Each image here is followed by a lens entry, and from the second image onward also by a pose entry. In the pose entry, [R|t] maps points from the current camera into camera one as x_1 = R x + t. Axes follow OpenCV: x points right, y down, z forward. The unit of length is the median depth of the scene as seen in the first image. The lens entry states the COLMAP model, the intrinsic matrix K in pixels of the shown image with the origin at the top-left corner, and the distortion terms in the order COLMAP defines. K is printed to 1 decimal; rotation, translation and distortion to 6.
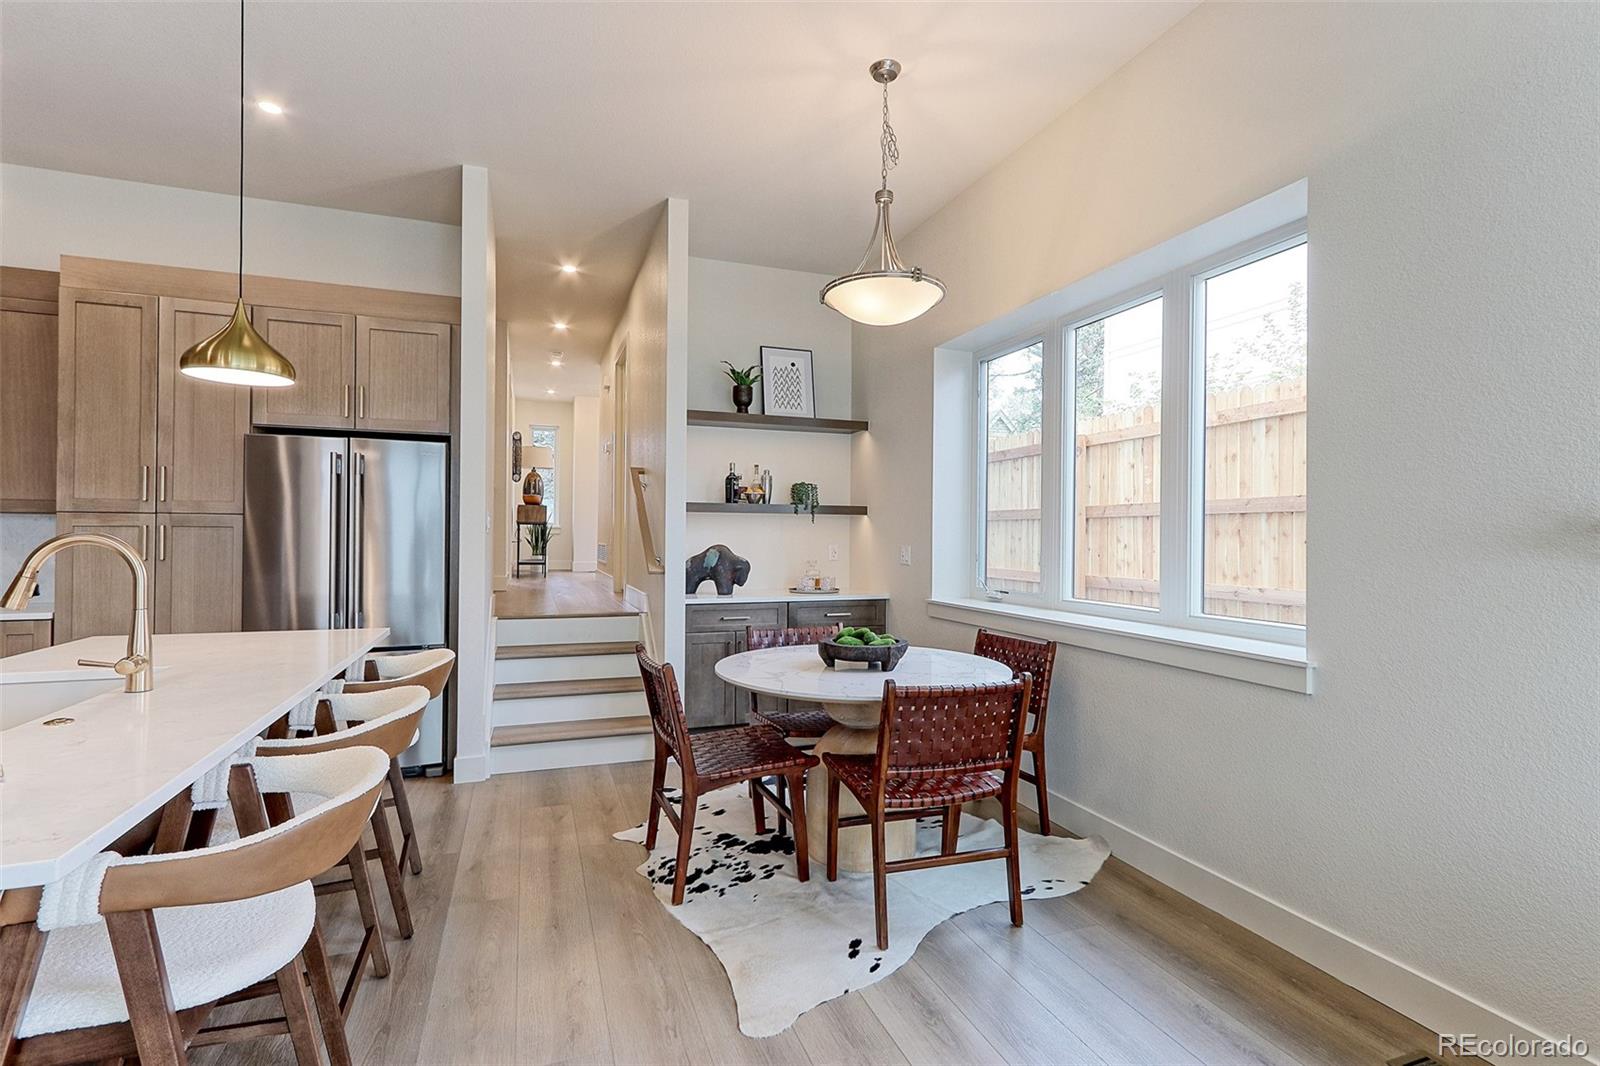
lens RADIAL K [[746.1, 0, 787.6], [0, 746.1, 534.0], [0, 0, 1]] dist [0.010737, 0.000531]
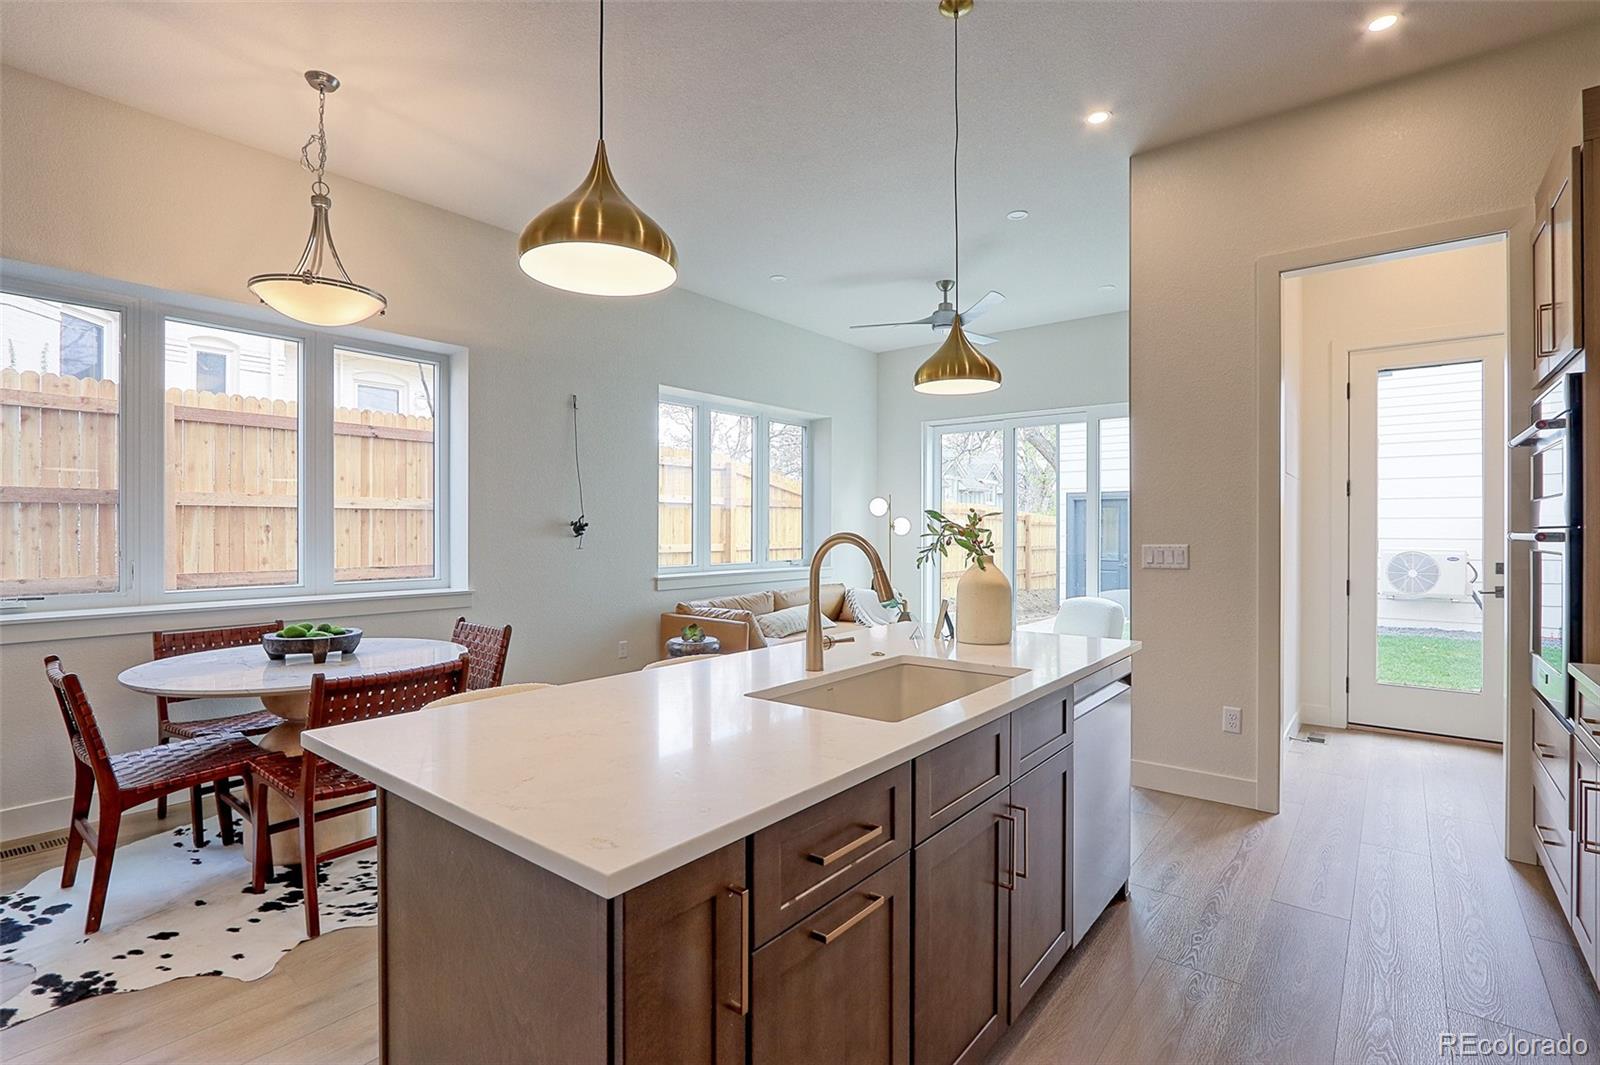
lens RADIAL K [[758.4, 0, 800.0], [0, 758.4, 532.5], [0, 0, 1]] dist [-0.002713, -0.000254]
pose [[-0.533272, -0.009658, 0.845889, -0.858293], [-0.007590, 0.999949, 0.006632, -0.004130], [-0.845910, -0.002884, -0.533318, 0.767314]]
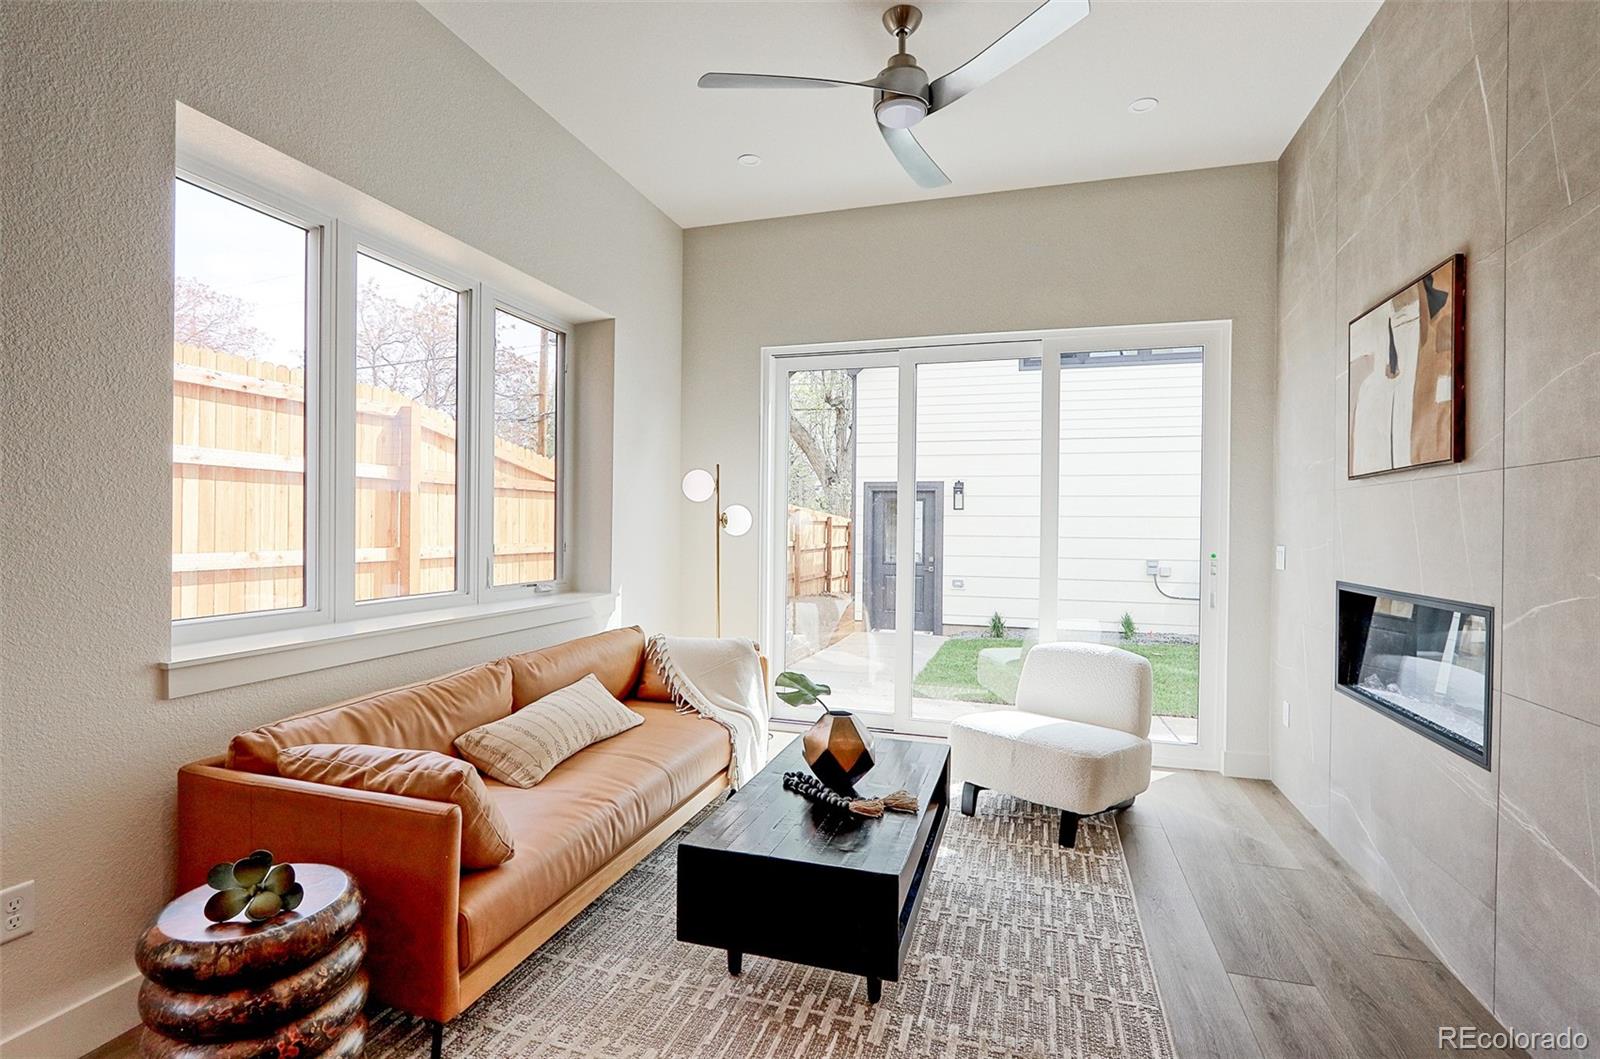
lens RADIAL K [[766.6, 0, 791.4], [0, 766.6, 534.0], [0, 0, 1]] dist [-0.015454, 0.000911]
pose [[-0.802539, -0.019217, 0.596290, -0.103468], [-0.015877, 0.999815, 0.010853, -0.002493], [-0.596389, -0.000757, -0.802695, 0.375296]]
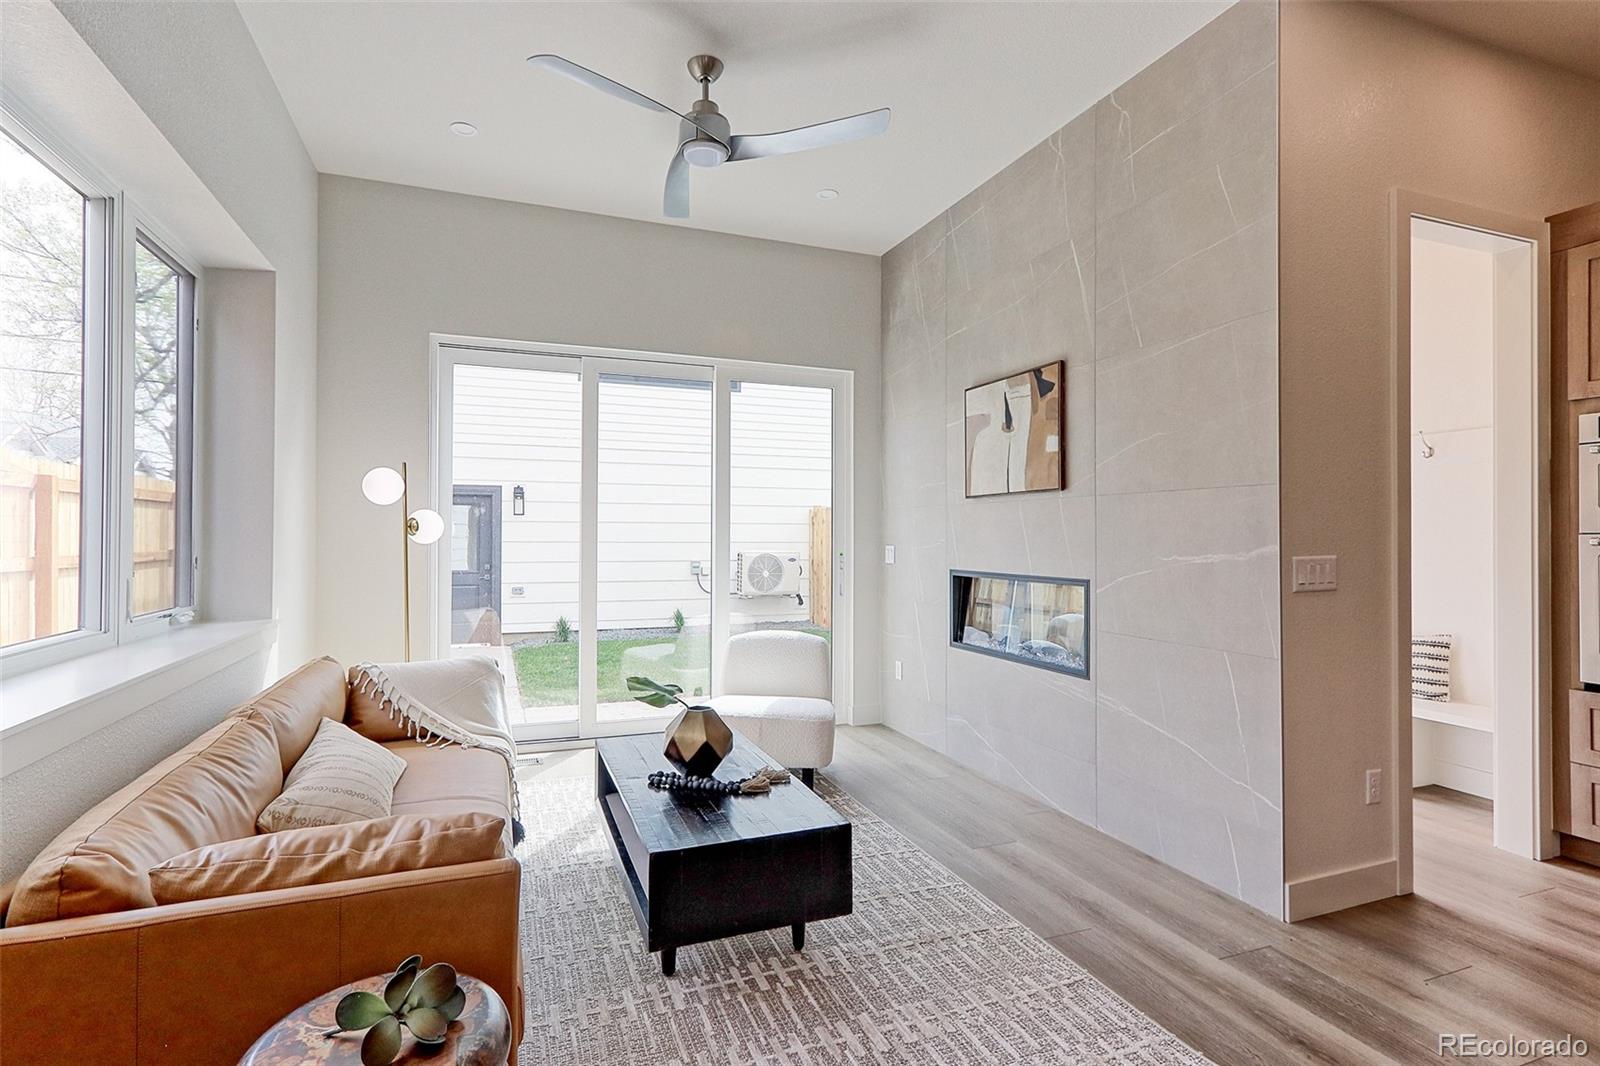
lens RADIAL K [[766.4, 0, 792.0], [0, 766.4, 530.1], [0, 0, 1]] dist [0.002579, 0.000735]
pose [[-0.999366, -0.008768, -0.034507, 0.186580], [-0.008432, 0.999916, -0.009855, 0.001188], [0.034590, -0.009558, -0.999356, 0.525191]]
